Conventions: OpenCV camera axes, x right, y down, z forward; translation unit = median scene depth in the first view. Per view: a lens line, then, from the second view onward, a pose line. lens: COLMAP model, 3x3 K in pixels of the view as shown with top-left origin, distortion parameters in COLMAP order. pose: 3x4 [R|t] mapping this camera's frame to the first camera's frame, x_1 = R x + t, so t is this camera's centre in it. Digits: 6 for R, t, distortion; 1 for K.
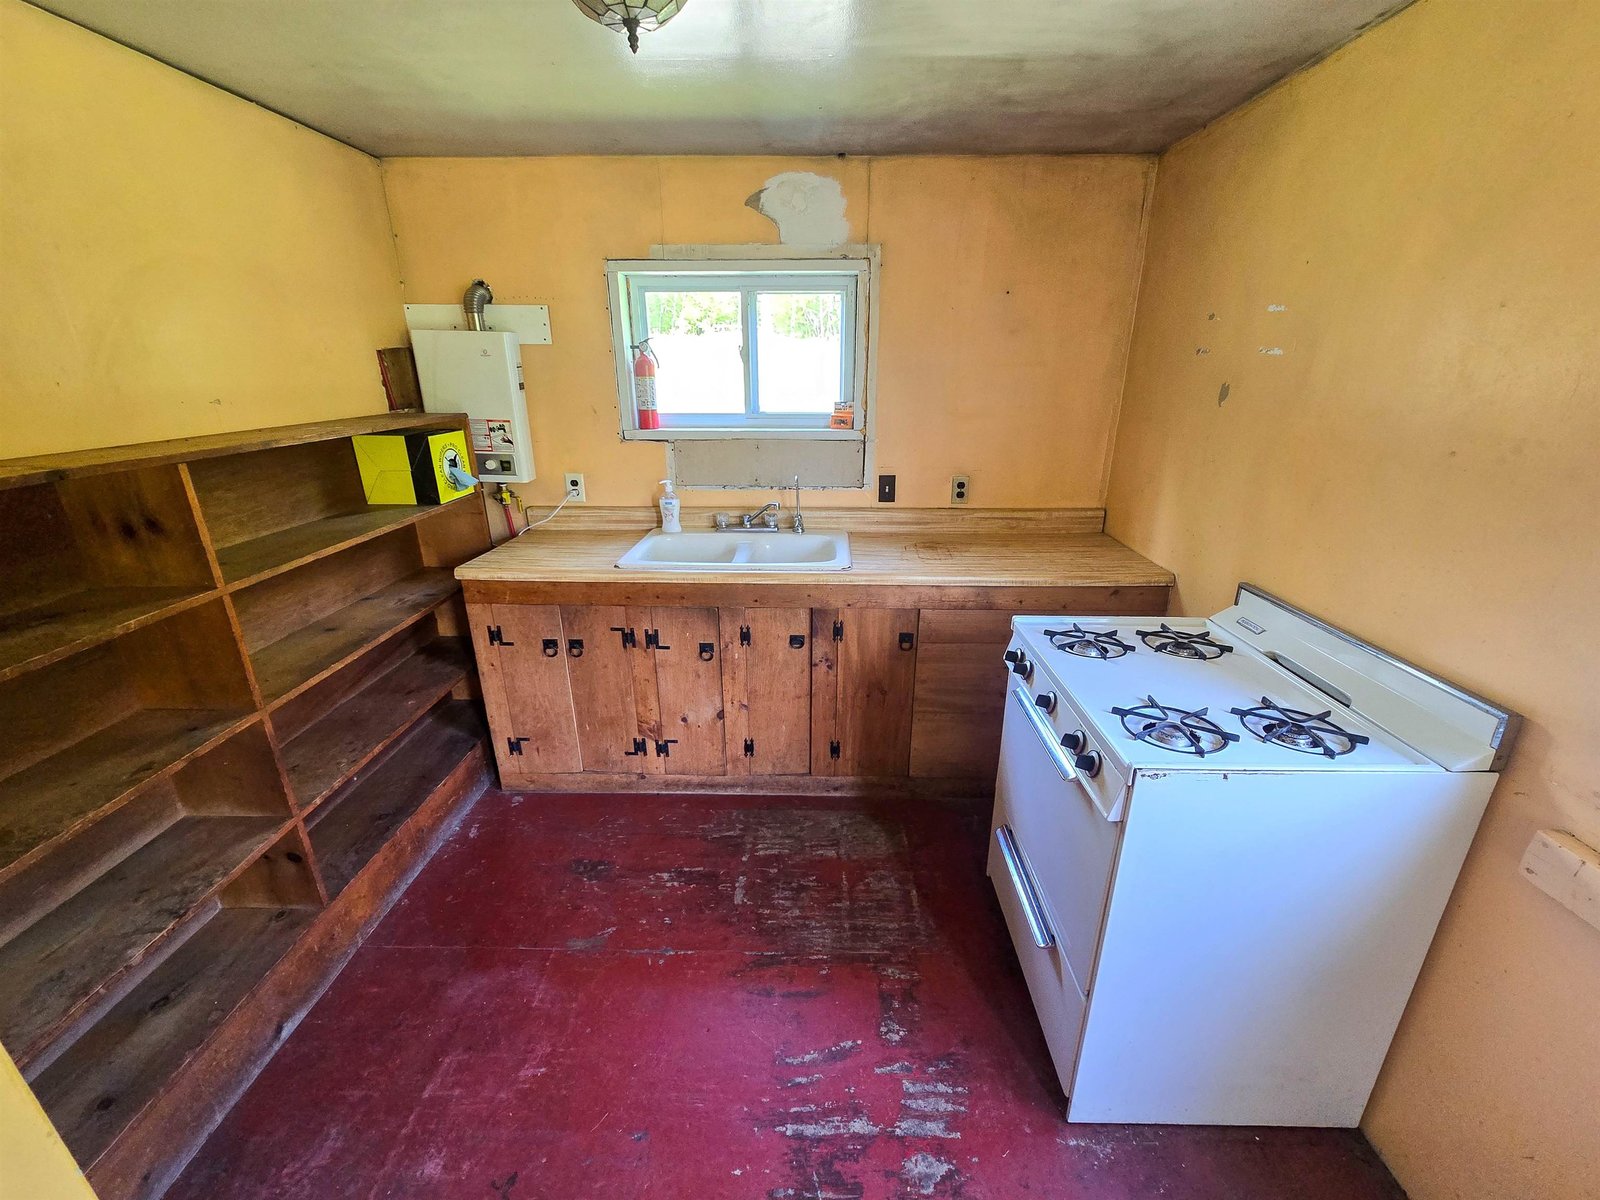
lens RADIAL K [[657.1, 0, 805.7], [0, 657.1, 603.0], [0, 0, 1]] dist [-0.003441, 0.001327]
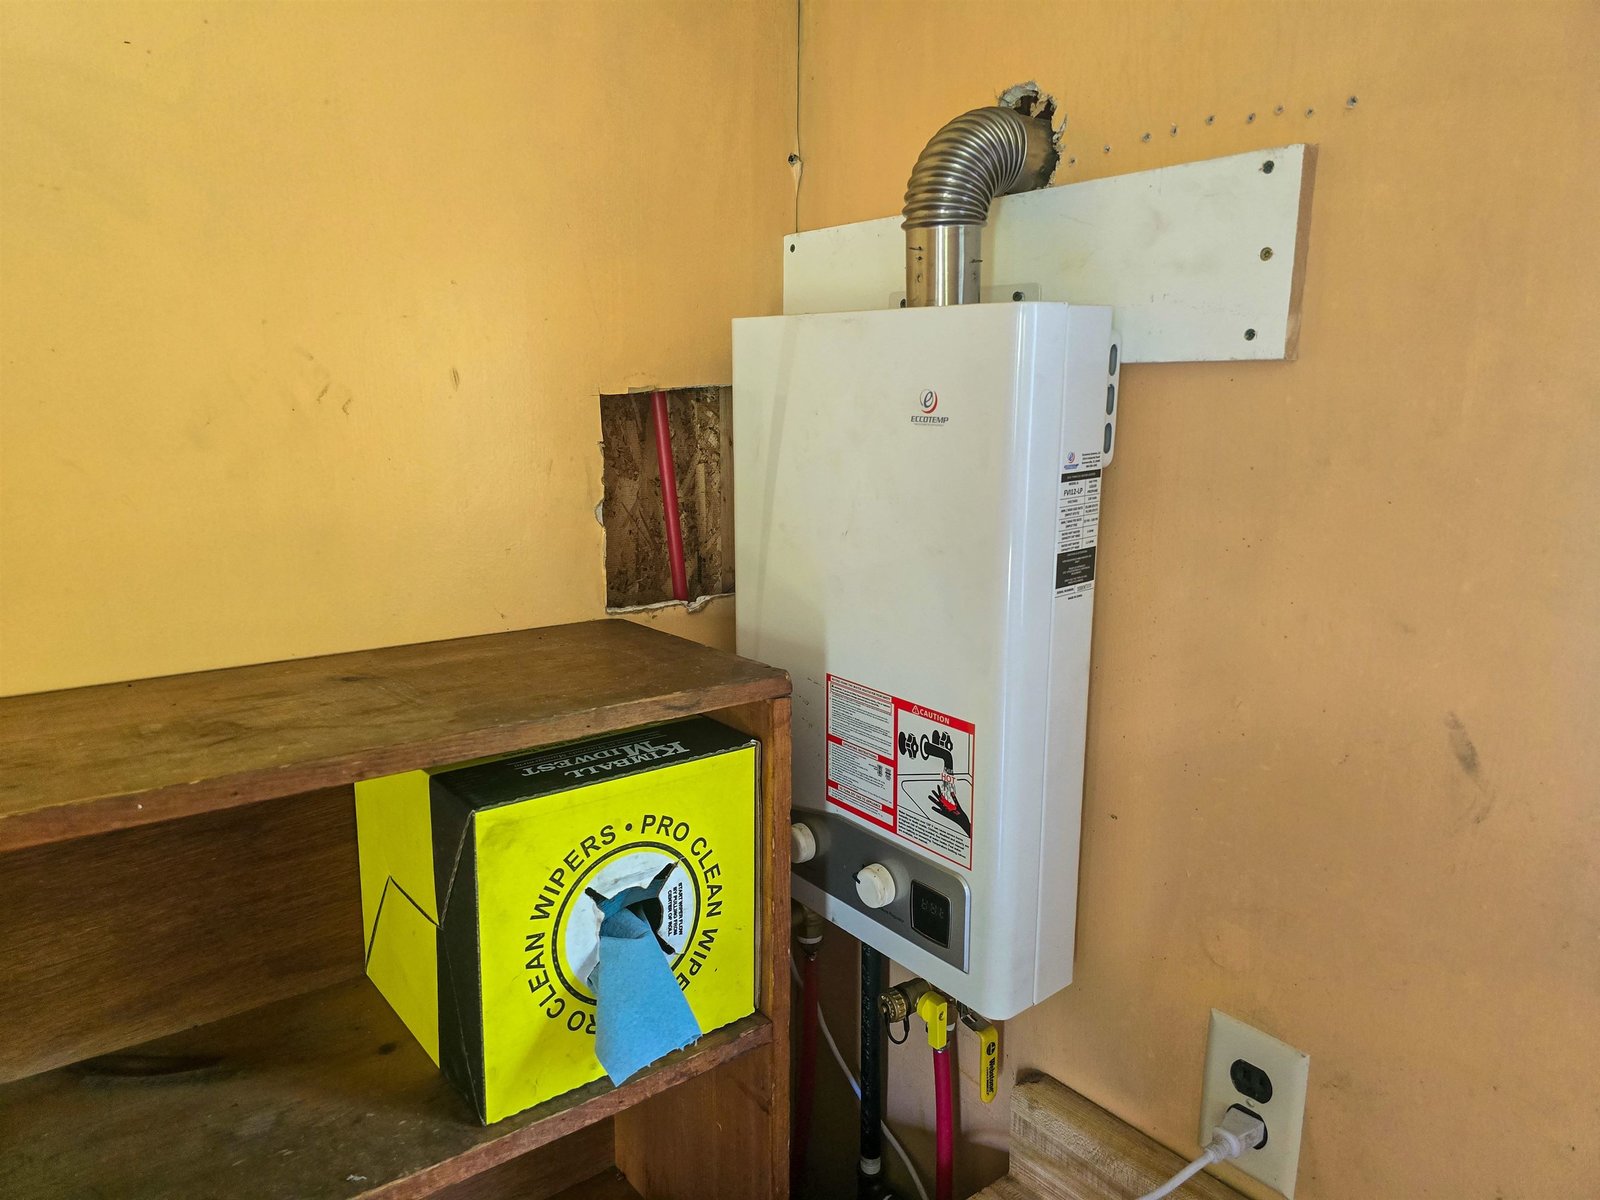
lens RADIAL K [[1056.3, 0, 799.1], [0, 1056.3, 602.4], [0, 0, 1]] dist [0.040579, 0.000402]
pose [[0.634971, 0.146459, -0.758526, -0.244811], [-0.269813, 0.962077, -0.040102, -0.287918], [0.723888, 0.230124, 0.650407, 0.743658]]
